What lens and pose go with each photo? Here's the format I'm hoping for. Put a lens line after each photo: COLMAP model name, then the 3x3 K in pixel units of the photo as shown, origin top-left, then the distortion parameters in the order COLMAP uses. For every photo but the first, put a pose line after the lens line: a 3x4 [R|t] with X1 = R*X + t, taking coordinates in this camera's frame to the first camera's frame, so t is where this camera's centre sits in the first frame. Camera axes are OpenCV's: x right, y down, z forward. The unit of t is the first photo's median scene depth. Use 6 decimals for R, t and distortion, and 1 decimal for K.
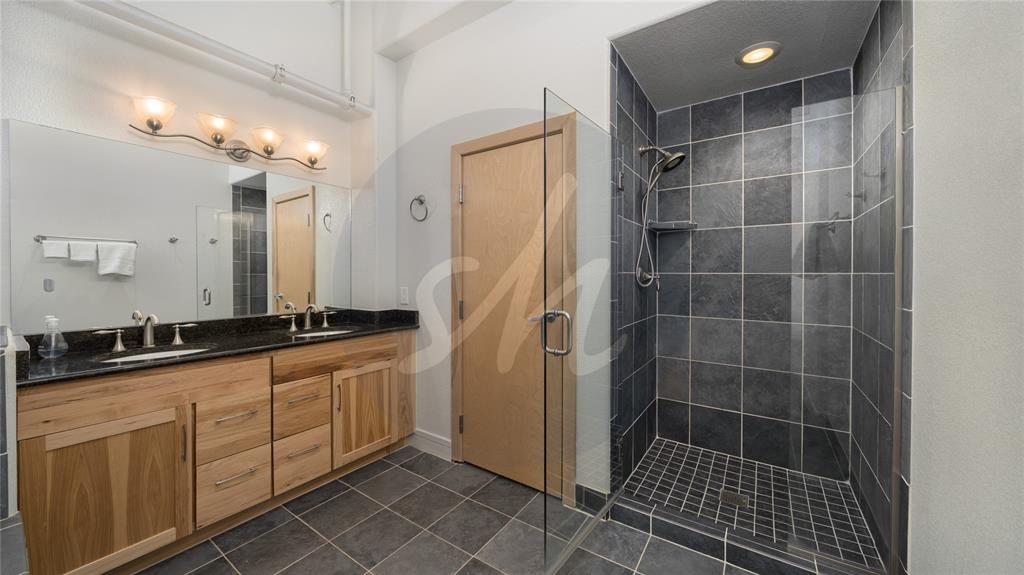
lens RADIAL K [[356.6, 0, 506.0], [0, 356.6, 278.7], [0, 0, 1]] dist [-0.001331, -0.000169]
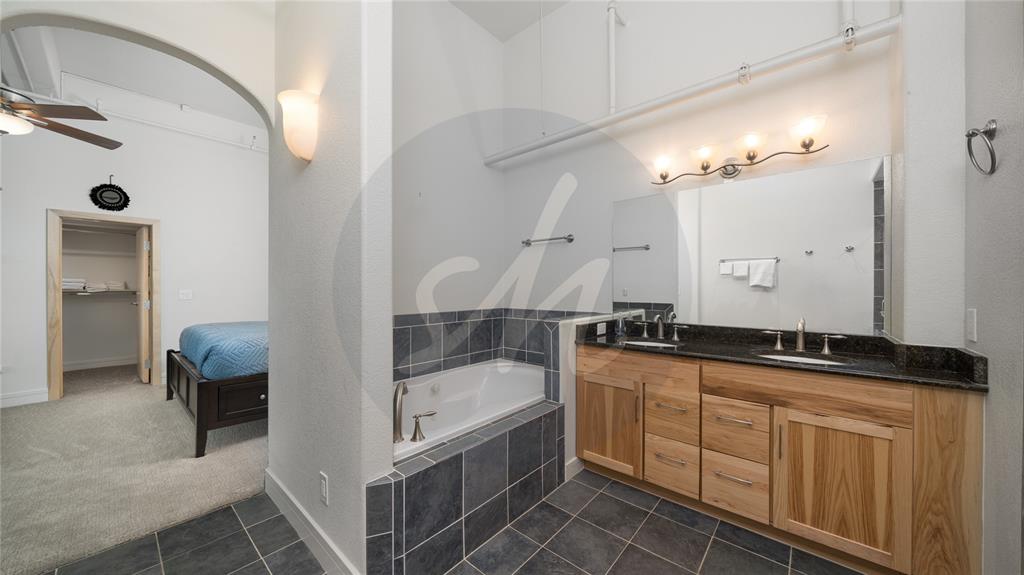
lens RADIAL K [[348.5, 0, 515.6], [0, 348.5, 289.9], [0, 0, 1]] dist [-0.000812, -0.000084]
pose [[-0.078560, 0.007032, -0.996885, 0.321786], [-0.006199, 0.999952, 0.007542, -0.003156], [0.996890, 0.006773, -0.078512, 0.442927]]
